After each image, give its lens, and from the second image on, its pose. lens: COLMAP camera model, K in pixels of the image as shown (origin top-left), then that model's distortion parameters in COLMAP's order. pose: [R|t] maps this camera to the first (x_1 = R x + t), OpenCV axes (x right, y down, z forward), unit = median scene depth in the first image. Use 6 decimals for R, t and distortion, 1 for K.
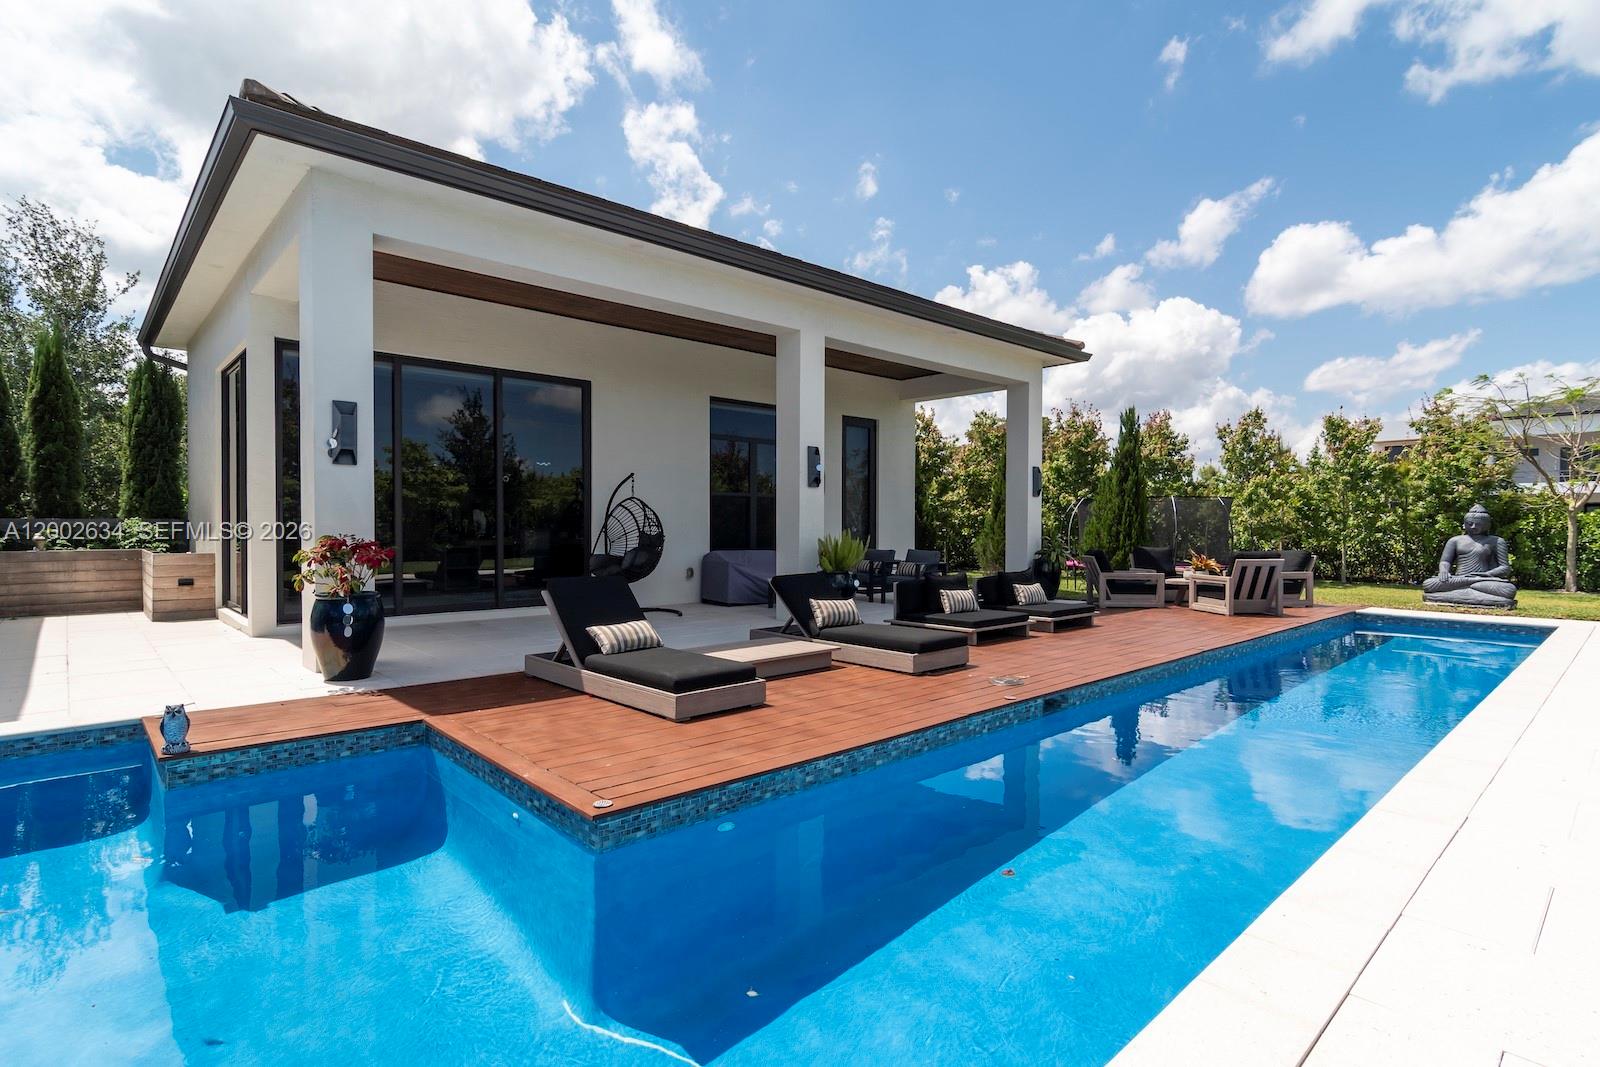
lens RADIAL K [[793.2, 0, 816.6], [0, 793.2, 550.9], [0, 0, 1]] dist [0.000762, 0.001431]
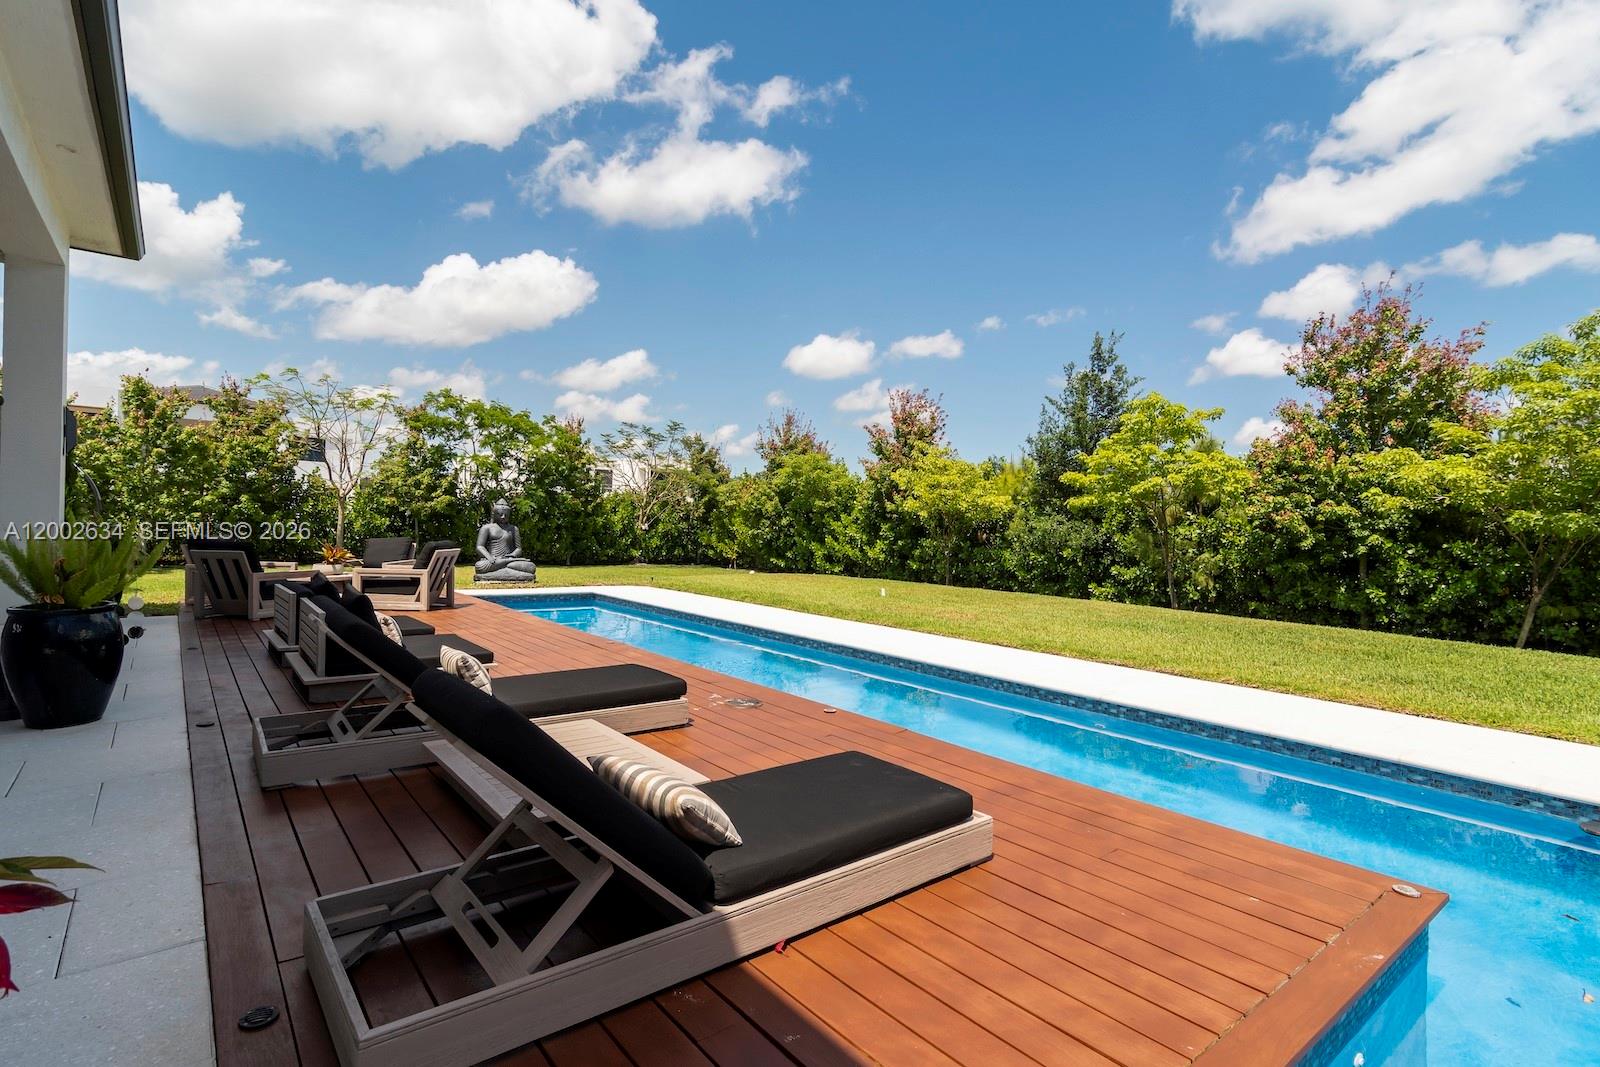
lens RADIAL K [[772.1, 0, 803.0], [0, 772.1, 549.5], [0, 0, 1]] dist [-0.002756, 0.000621]
pose [[0.068244, -0.031758, 0.997163, -0.171128], [-0.002431, 0.999485, 0.031998, -0.010103], [-0.997666, -0.004608, 0.068131, 0.238462]]
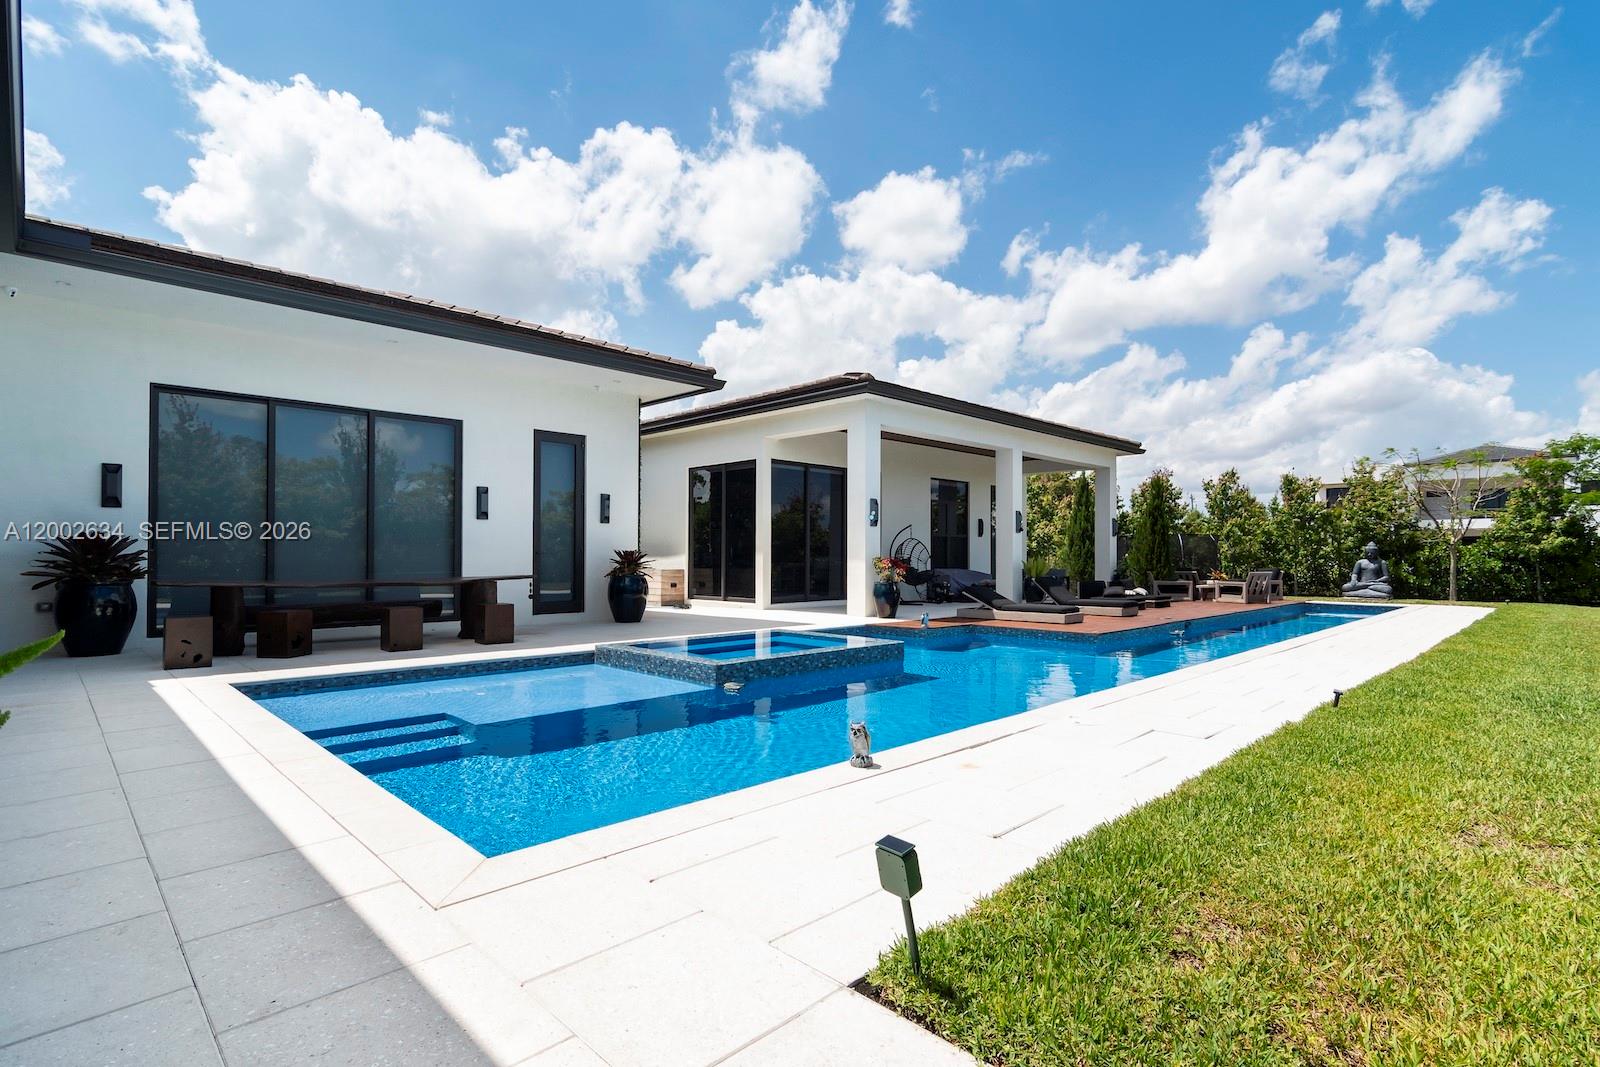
lens RADIAL K [[787.6, 0, 810.2], [0, 787.6, 550.0], [0, 0, 1]] dist [-0.001262, -0.012423]
pose [[0.999384, -0.000573, 0.035079, -0.248875], [0.002001, 0.999170, -0.040682, 0.015012], [-0.035026, 0.040727, 0.998556, -0.365458]]
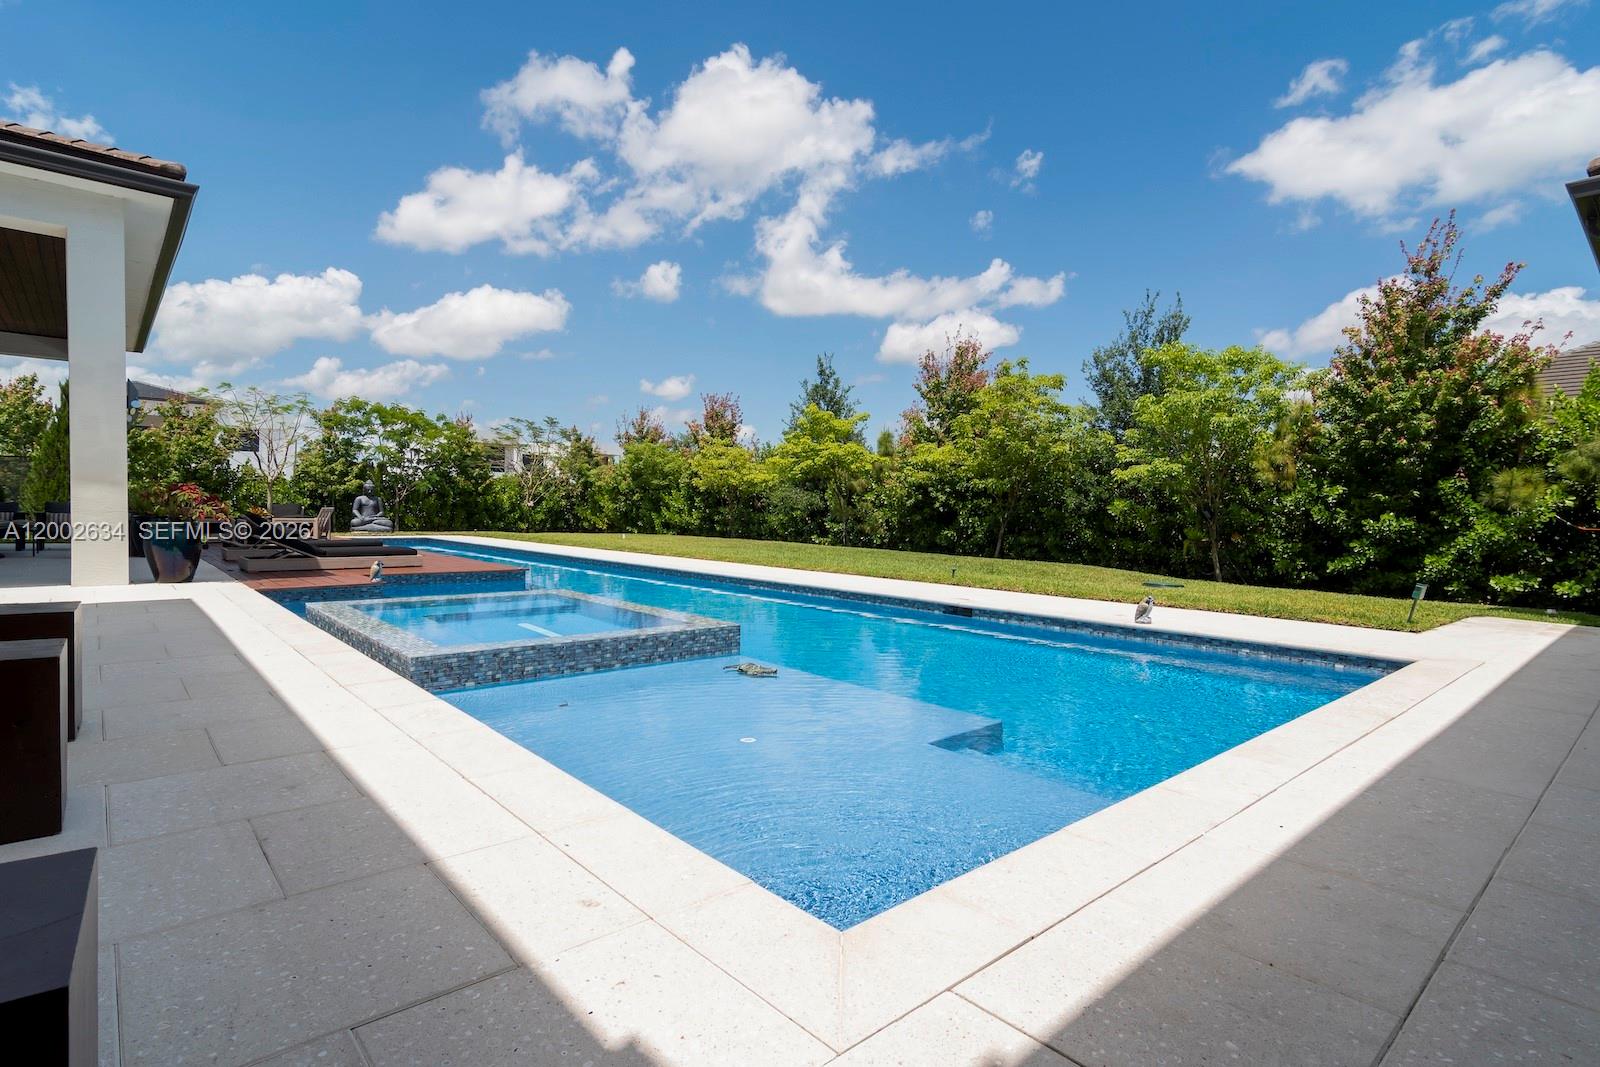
lens RADIAL K [[787.6, 0, 810.2], [0, 787.6, 550.0], [0, 0, 1]] dist [-0.001262, -0.012423]
pose [[0.012754, -0.055273, 0.998390, -0.552882], [0.013581, 0.998388, 0.055100, 0.010291], [-0.999826, 0.012857, 0.013484, -0.043674]]
